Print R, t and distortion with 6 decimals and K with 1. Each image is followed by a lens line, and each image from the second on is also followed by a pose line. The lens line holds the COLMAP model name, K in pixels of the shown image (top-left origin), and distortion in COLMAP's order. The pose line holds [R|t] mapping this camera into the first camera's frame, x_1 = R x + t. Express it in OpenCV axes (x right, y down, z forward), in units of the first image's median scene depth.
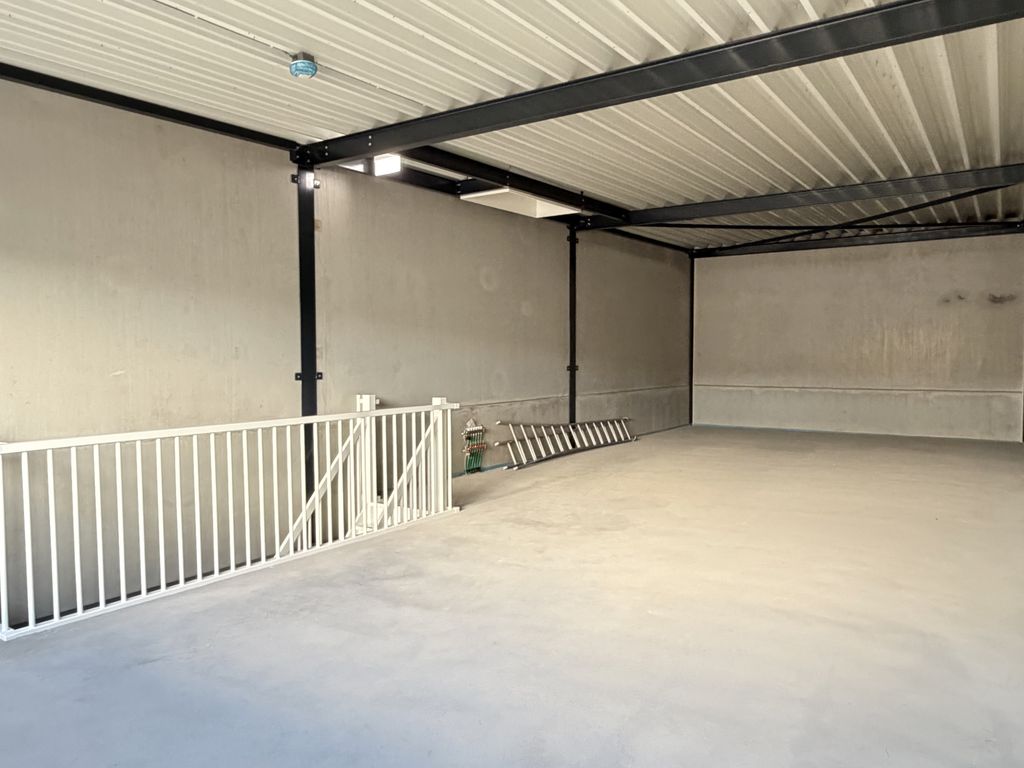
lens RADIAL K [[741.2, 0, 512.1], [0, 741.2, 399.0], [0, 0, 1]] dist [0.041960, 0.001847]
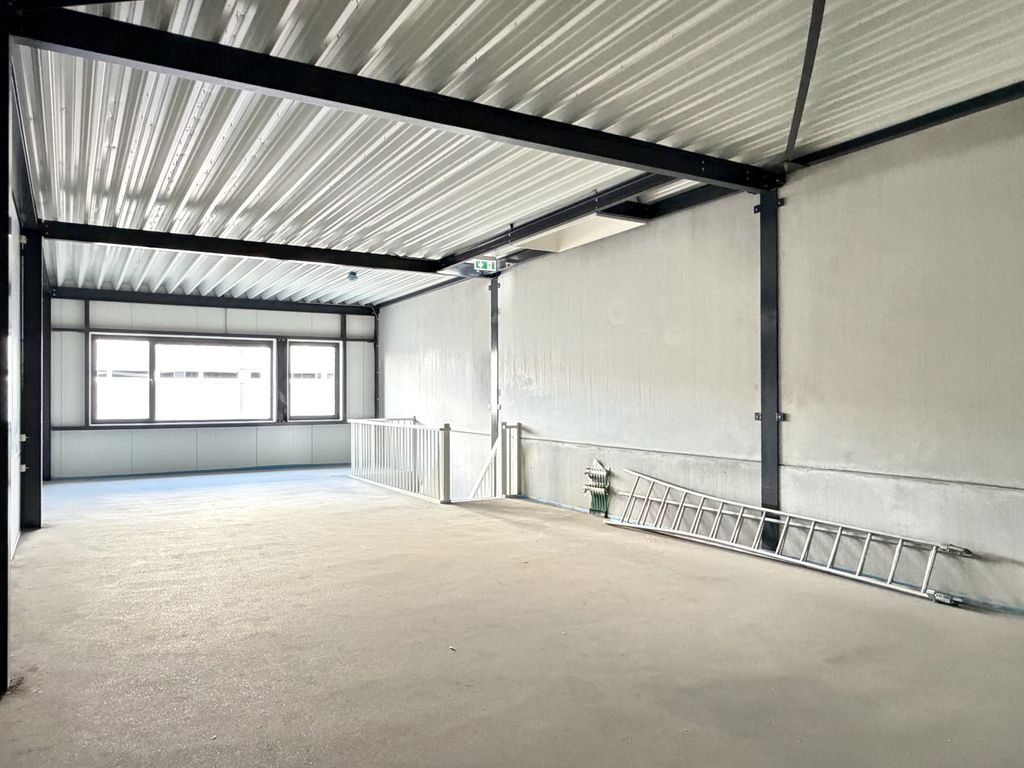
lens RADIAL K [[741.2, 0, 512.1], [0, 741.2, 399.0], [0, 0, 1]] dist [0.041960, 0.001847]
pose [[-0.432177, 0.005032, -0.901775, 0.731991], [-0.056200, 0.997890, 0.032502, -0.065268], [0.900036, 0.064726, -0.430983, 1.095255]]
